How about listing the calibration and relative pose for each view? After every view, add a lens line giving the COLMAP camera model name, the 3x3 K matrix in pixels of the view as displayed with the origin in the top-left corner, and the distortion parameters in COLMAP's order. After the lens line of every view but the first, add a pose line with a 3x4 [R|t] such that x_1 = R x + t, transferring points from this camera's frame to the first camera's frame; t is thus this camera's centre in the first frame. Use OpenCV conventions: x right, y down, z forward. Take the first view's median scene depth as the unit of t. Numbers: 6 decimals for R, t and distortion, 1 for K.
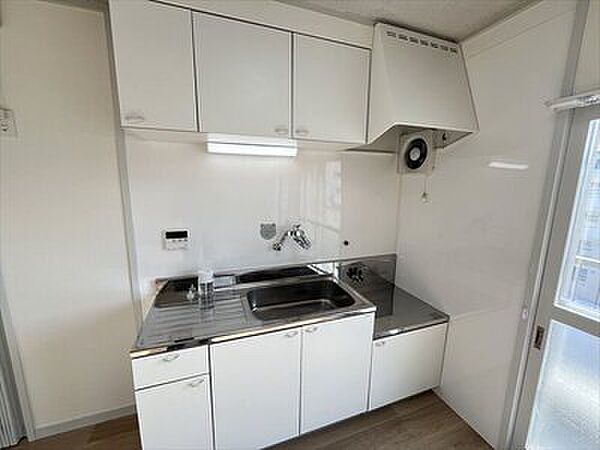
lens RADIAL K [[241.2, 0, 300.0], [0, 241.2, 225.3], [0, 0, 1]] dist [-0.001070, -0.000326]
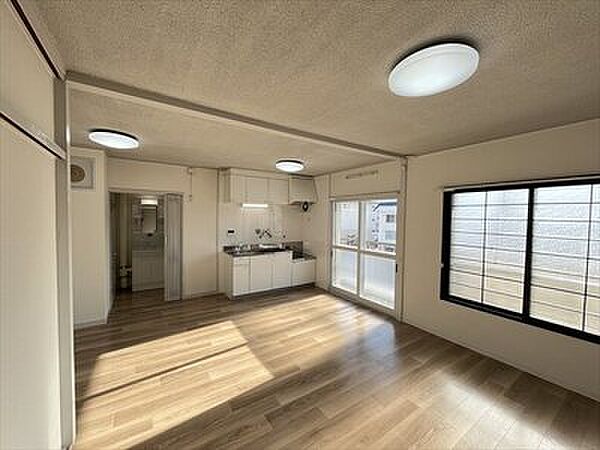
lens RADIAL K [[241.2, 0, 300.0], [0, 241.2, 225.3], [0, 0, 1]] dist [-0.001070, -0.000326]
pose [[0.969930, -0.004896, 0.243334, -0.369136], [0.036155, 0.991603, -0.124162, 0.352661], [-0.240683, 0.129226, 0.961963, -2.091454]]
